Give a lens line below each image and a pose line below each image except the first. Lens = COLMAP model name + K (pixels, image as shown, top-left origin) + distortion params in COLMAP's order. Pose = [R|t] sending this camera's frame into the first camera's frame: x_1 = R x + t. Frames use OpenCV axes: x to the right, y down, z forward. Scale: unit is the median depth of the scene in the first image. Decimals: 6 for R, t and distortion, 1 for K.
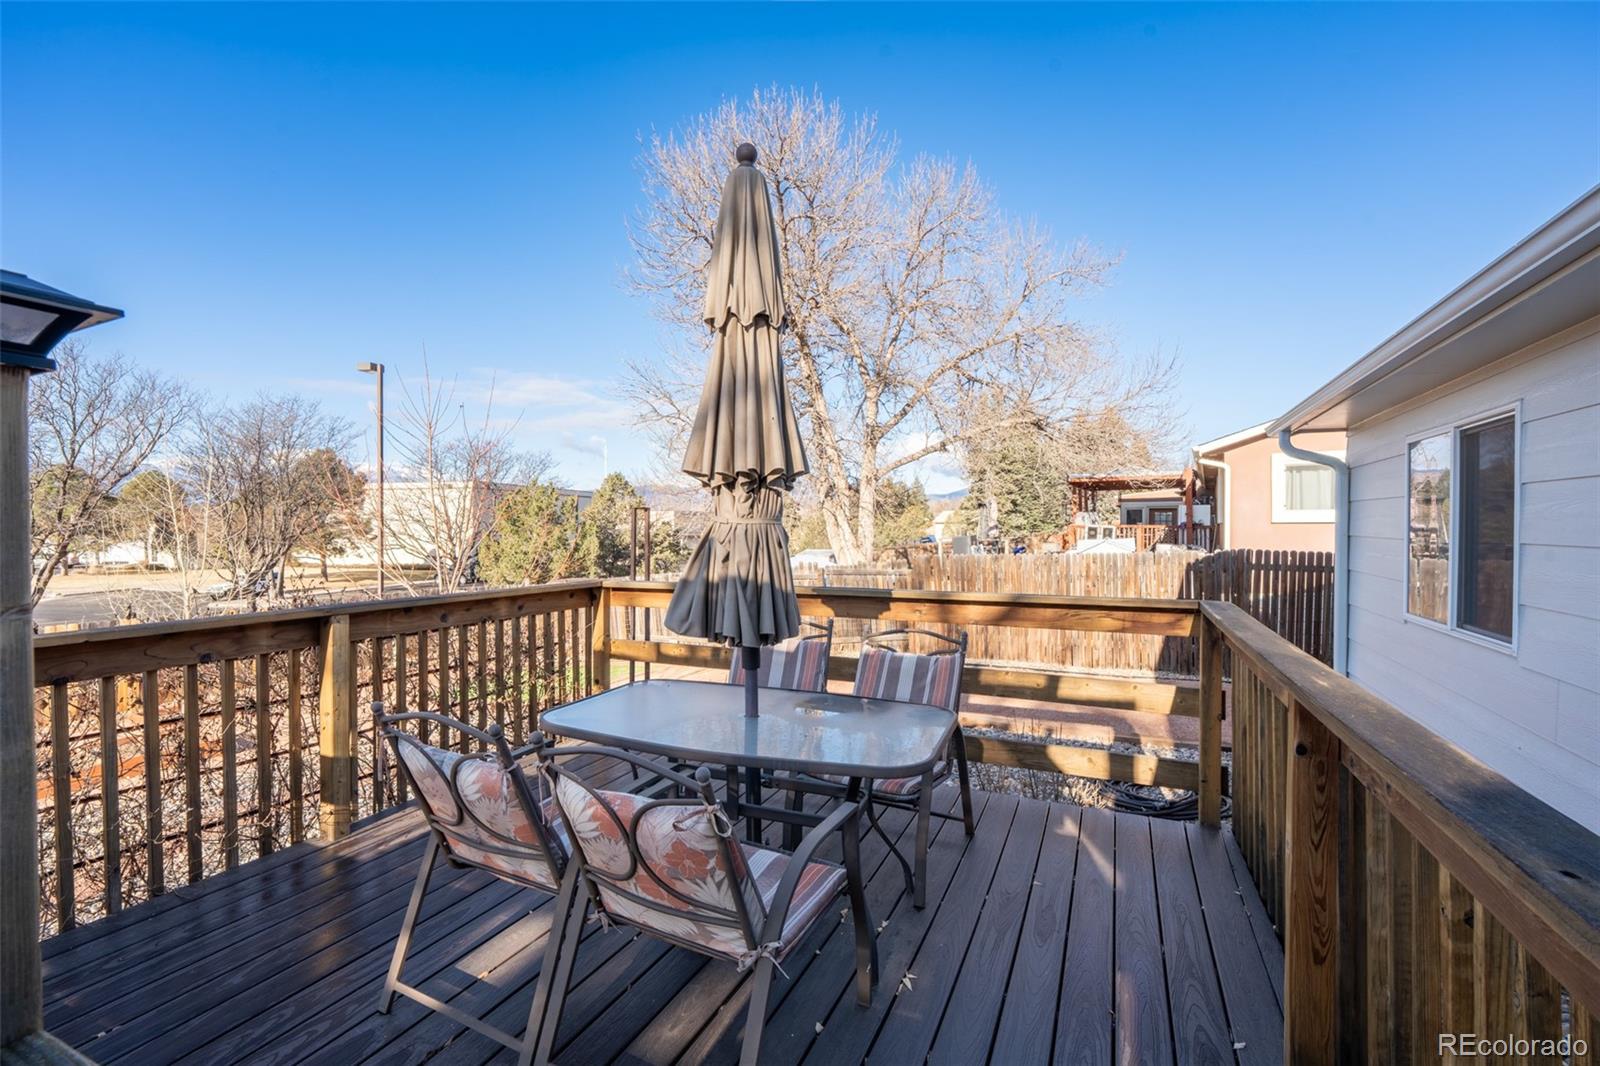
lens RADIAL K [[713.0, 0, 798.7], [0, 713.0, 534.7], [0, 0, 1]] dist [-0.008215, -0.000774]
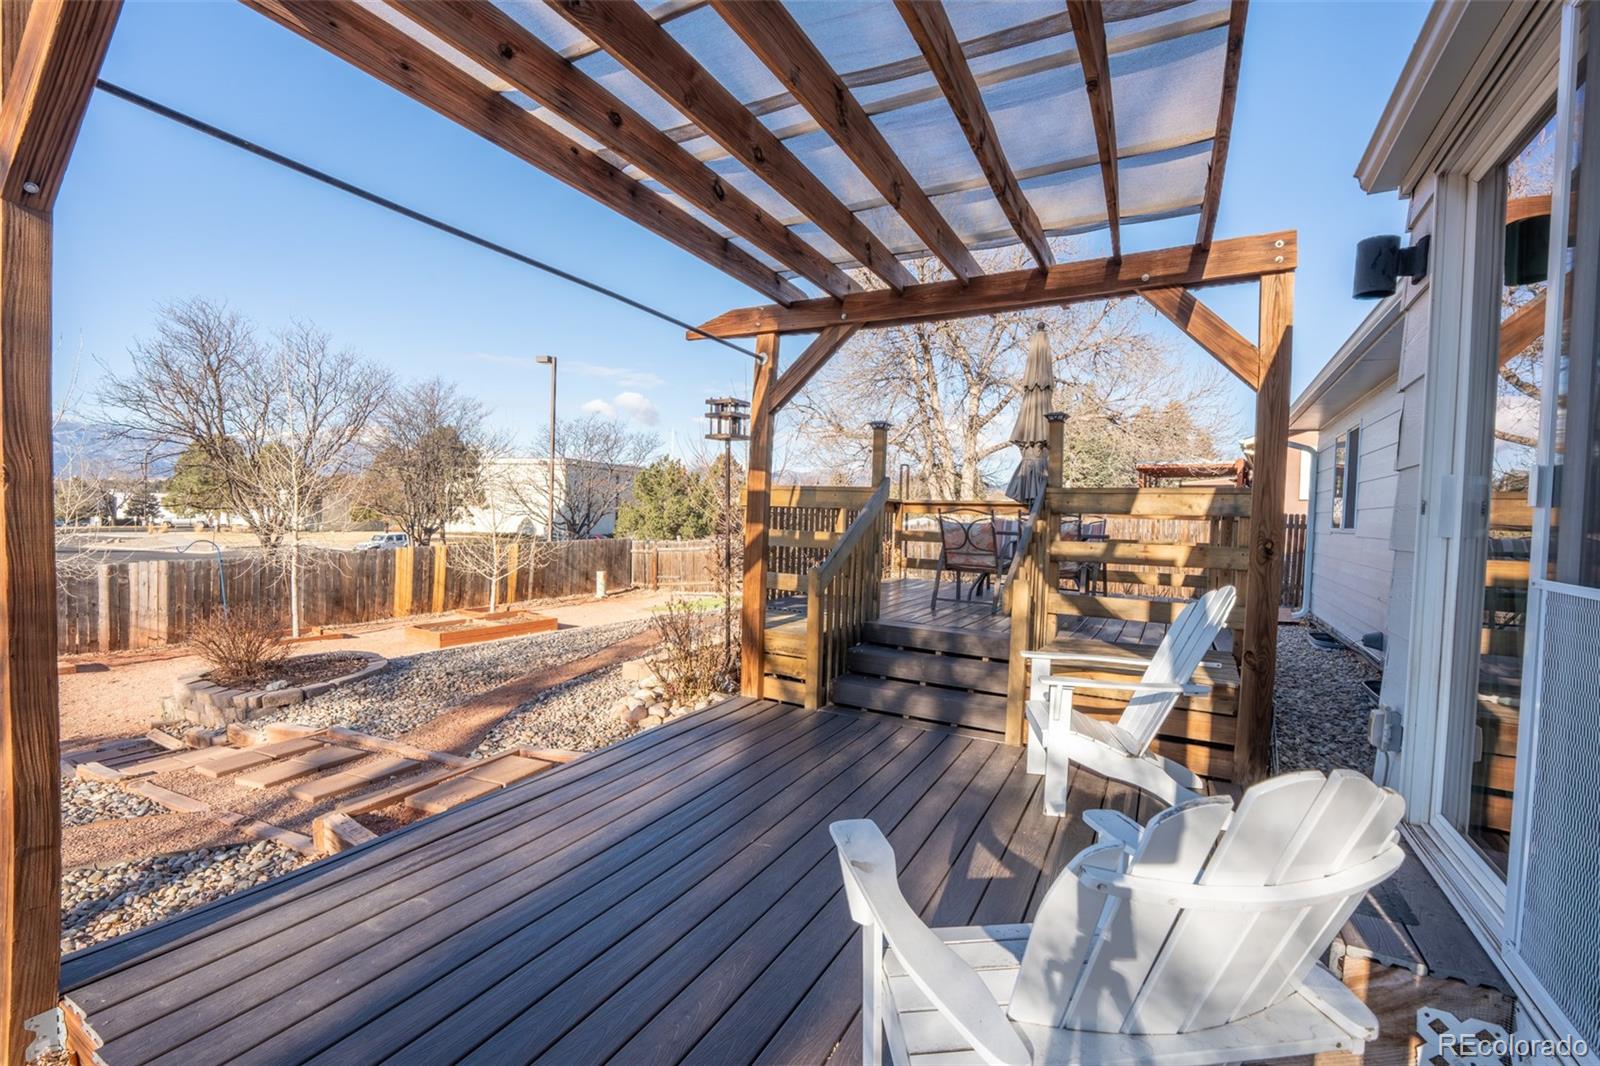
lens RADIAL K [[713.0, 0, 802.9], [0, 713.0, 537.8], [0, 0, 1]] dist [-0.008215, -0.000774]
pose [[0.997465, 0.031207, -0.063944, -0.101351], [-0.029727, 0.999270, 0.023978, 0.031906], [0.064646, -0.022017, 0.997665, -0.235299]]
